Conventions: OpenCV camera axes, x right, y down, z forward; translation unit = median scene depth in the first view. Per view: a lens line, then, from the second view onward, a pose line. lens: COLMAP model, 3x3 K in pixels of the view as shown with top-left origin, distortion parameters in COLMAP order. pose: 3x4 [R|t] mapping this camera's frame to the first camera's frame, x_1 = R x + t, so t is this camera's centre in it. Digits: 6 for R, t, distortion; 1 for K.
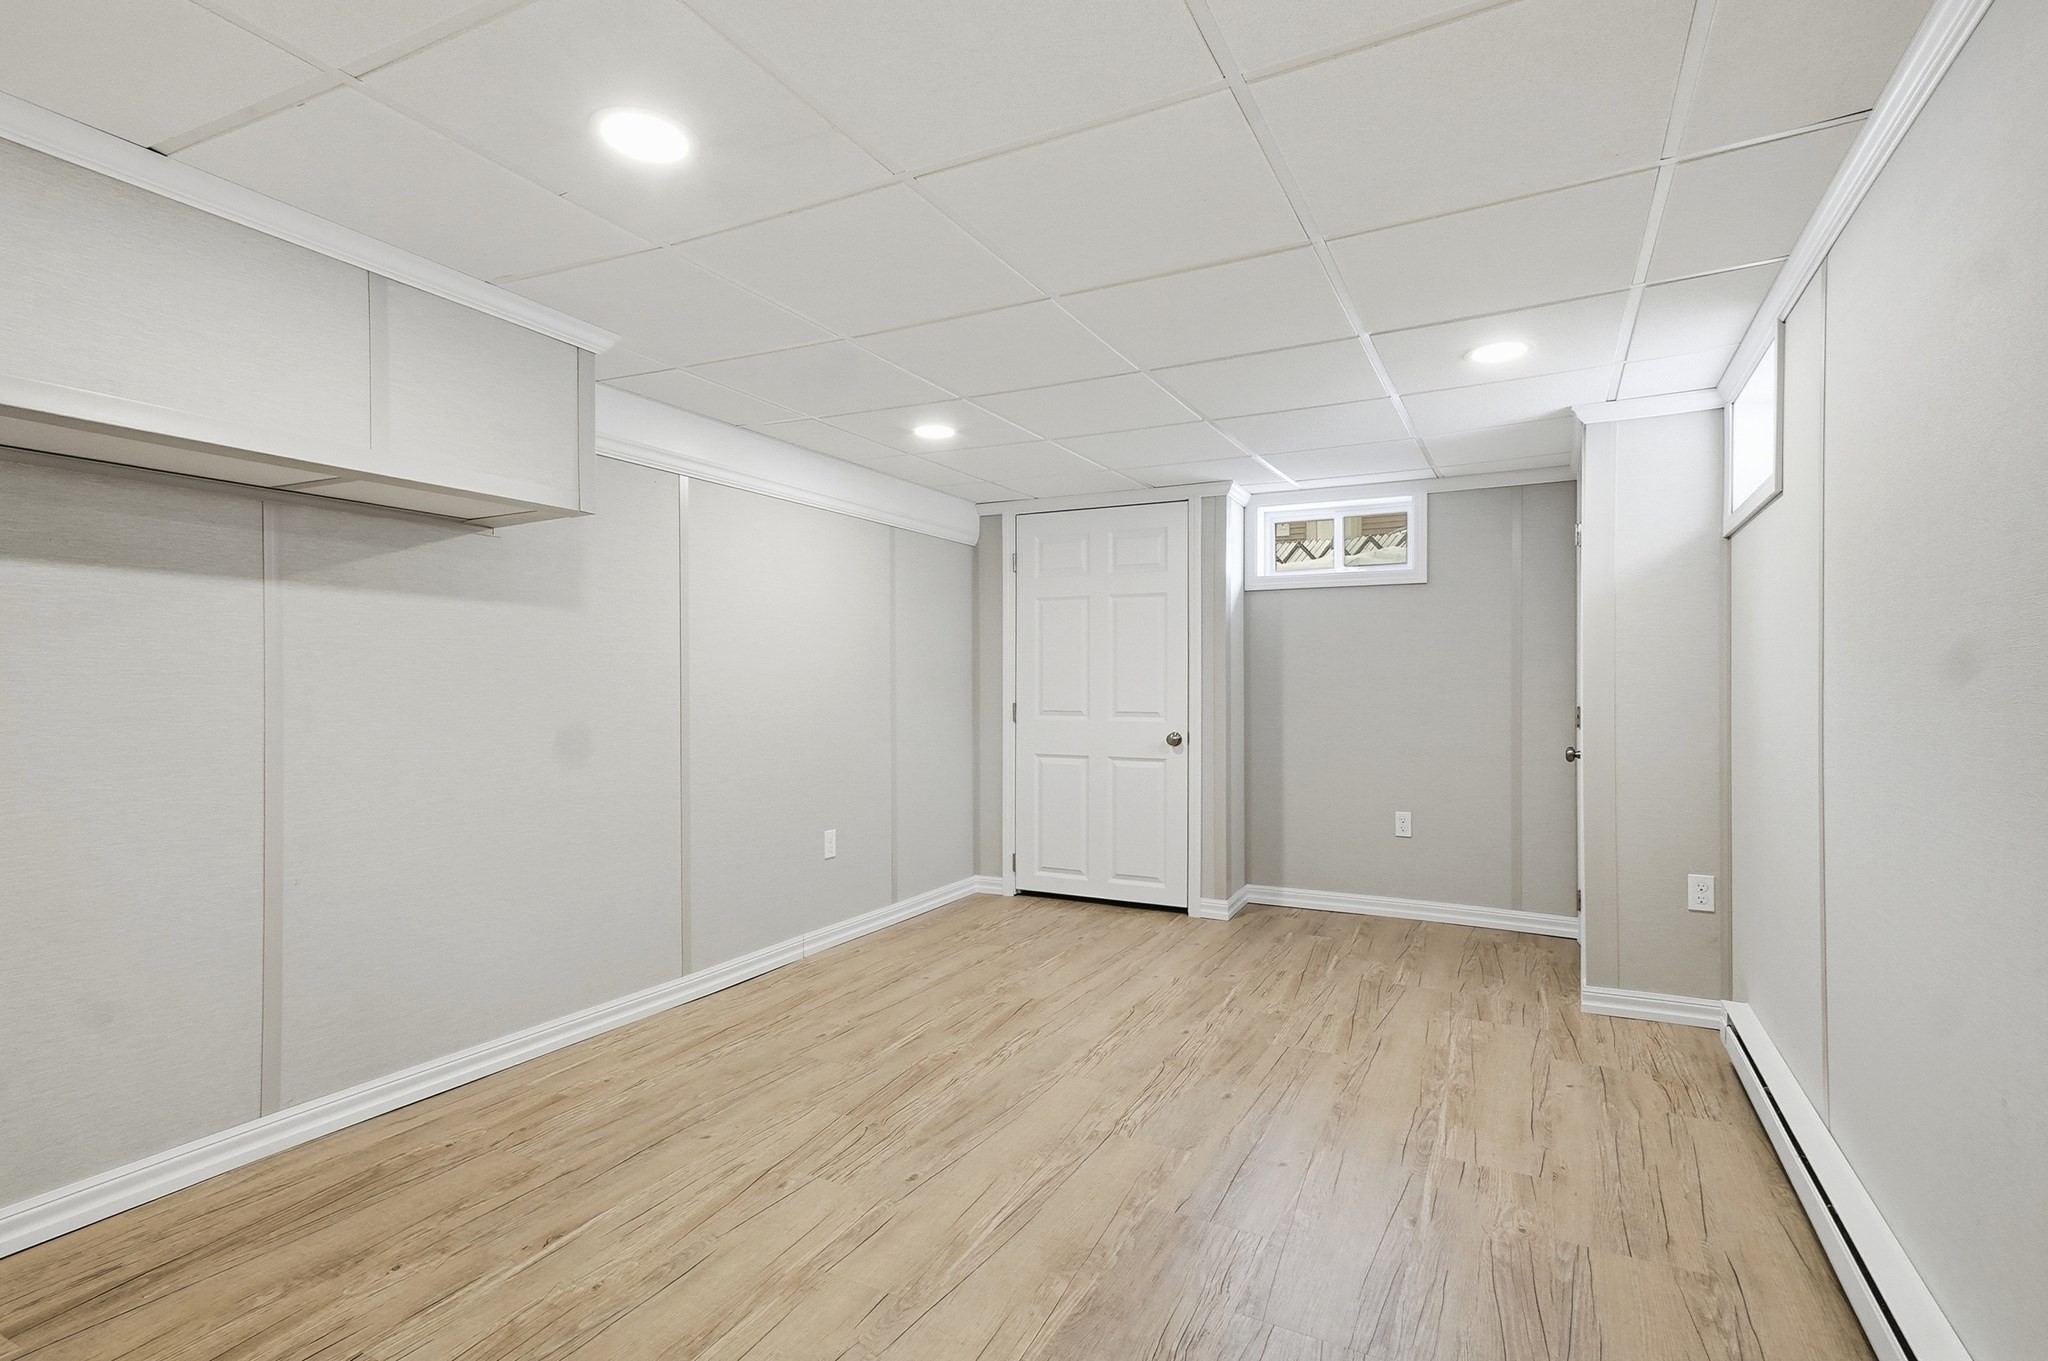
lens RADIAL K [[982.2, 0, 1015.1], [0, 982.2, 687.4], [0, 0, 1]] dist [0.025689, 0.000252]
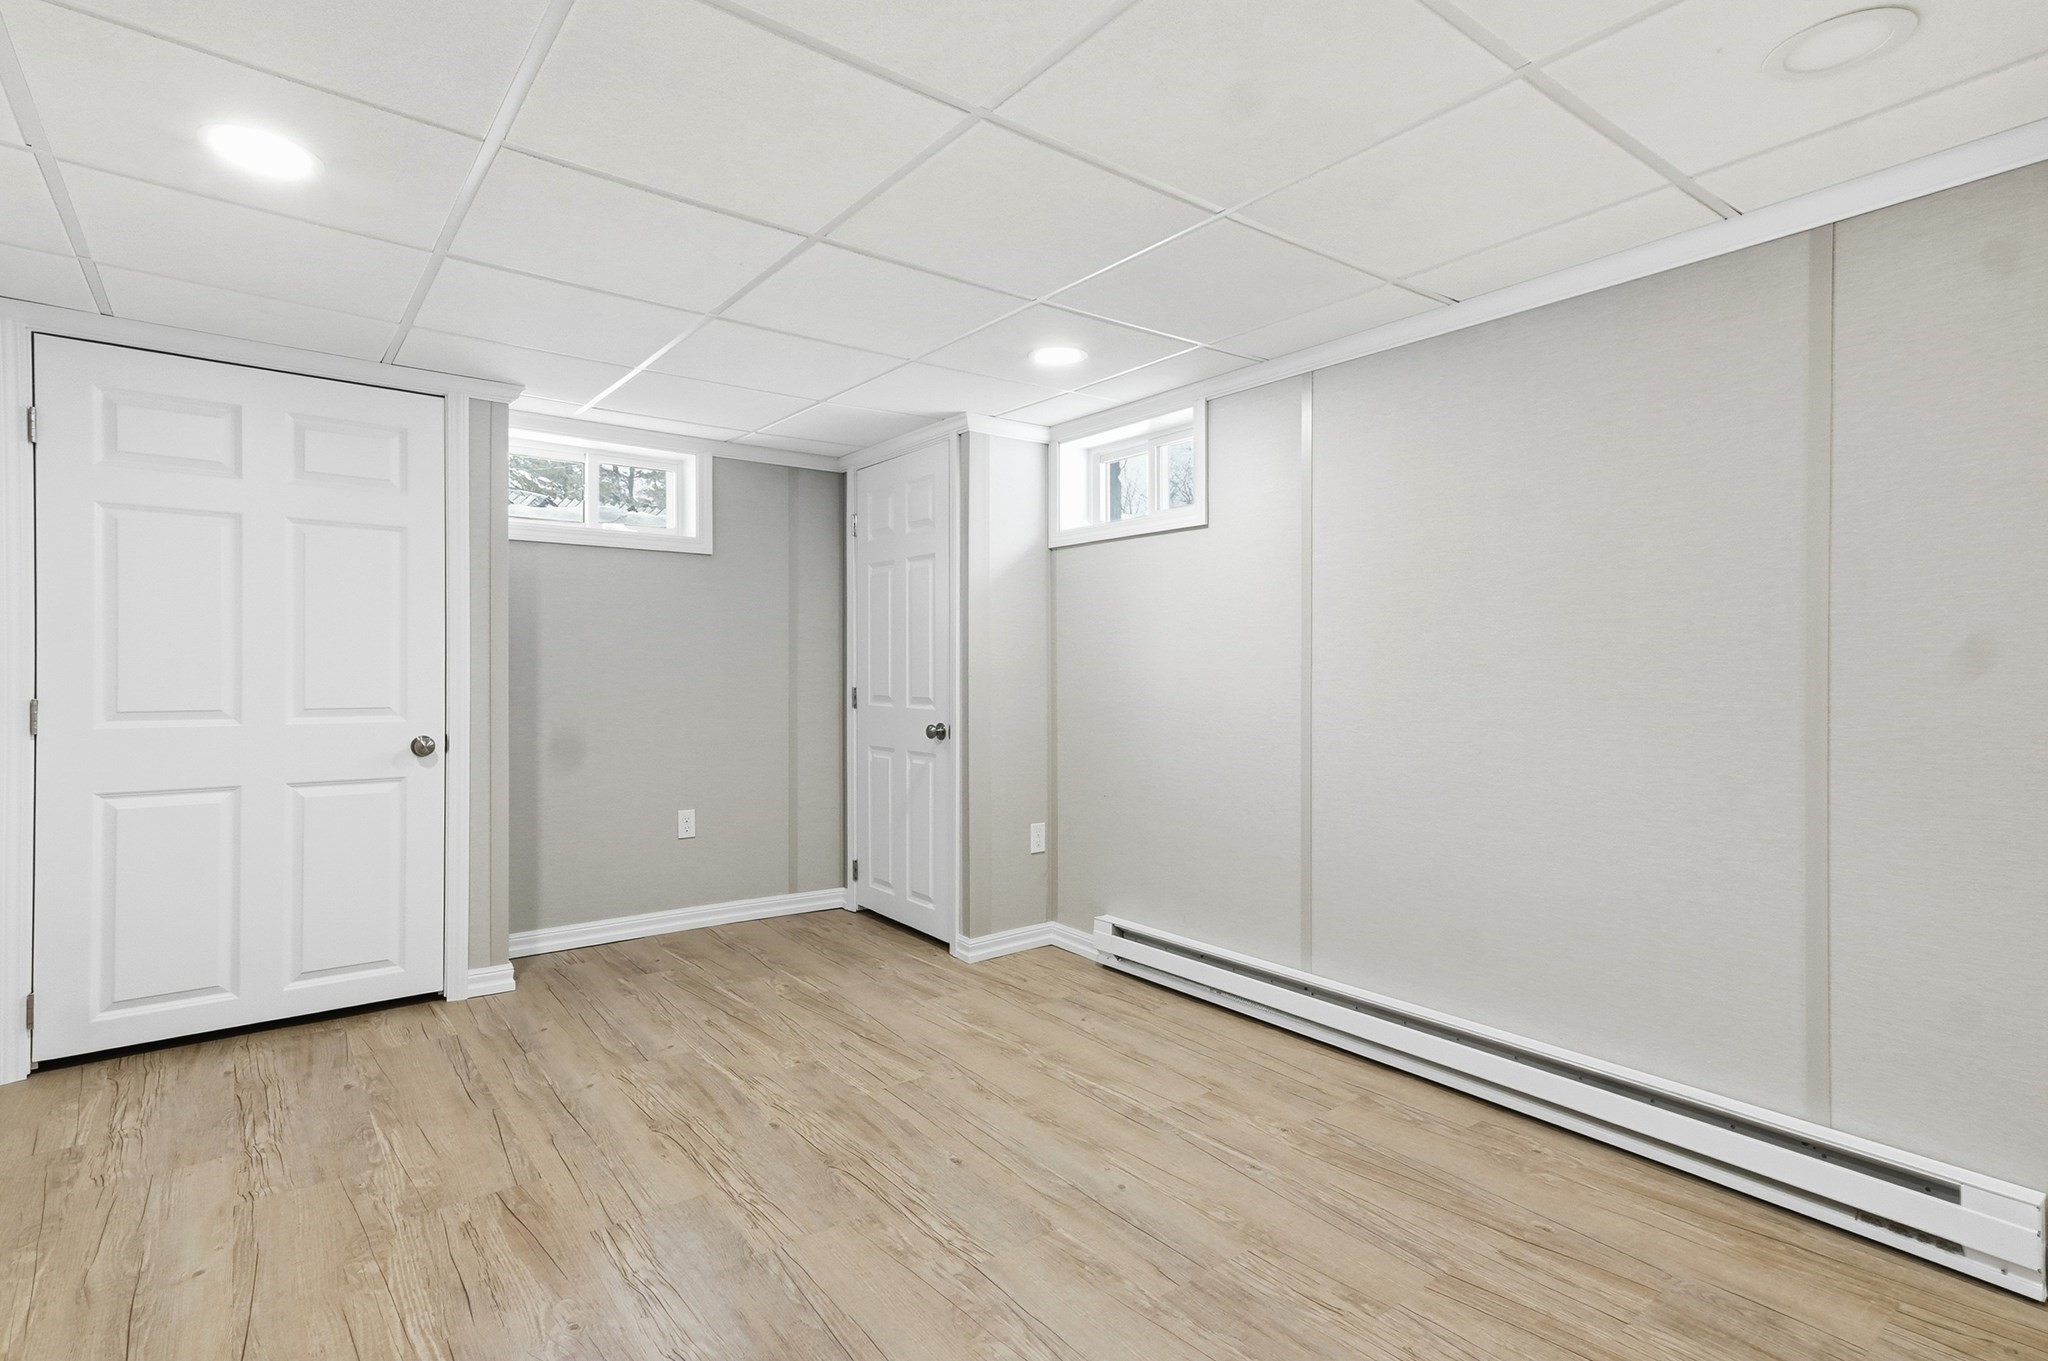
lens RADIAL K [[1019.4, 0, 1021.6], [0, 1019.4, 675.6], [0, 0, 1]] dist [-0.000534, 0.020624]
pose [[0.408825, -0.003790, 0.912605, -0.496351], [-0.000239, 0.999991, 0.004260, 0.002029], [-0.912613, -0.001960, 0.408820, 0.548504]]
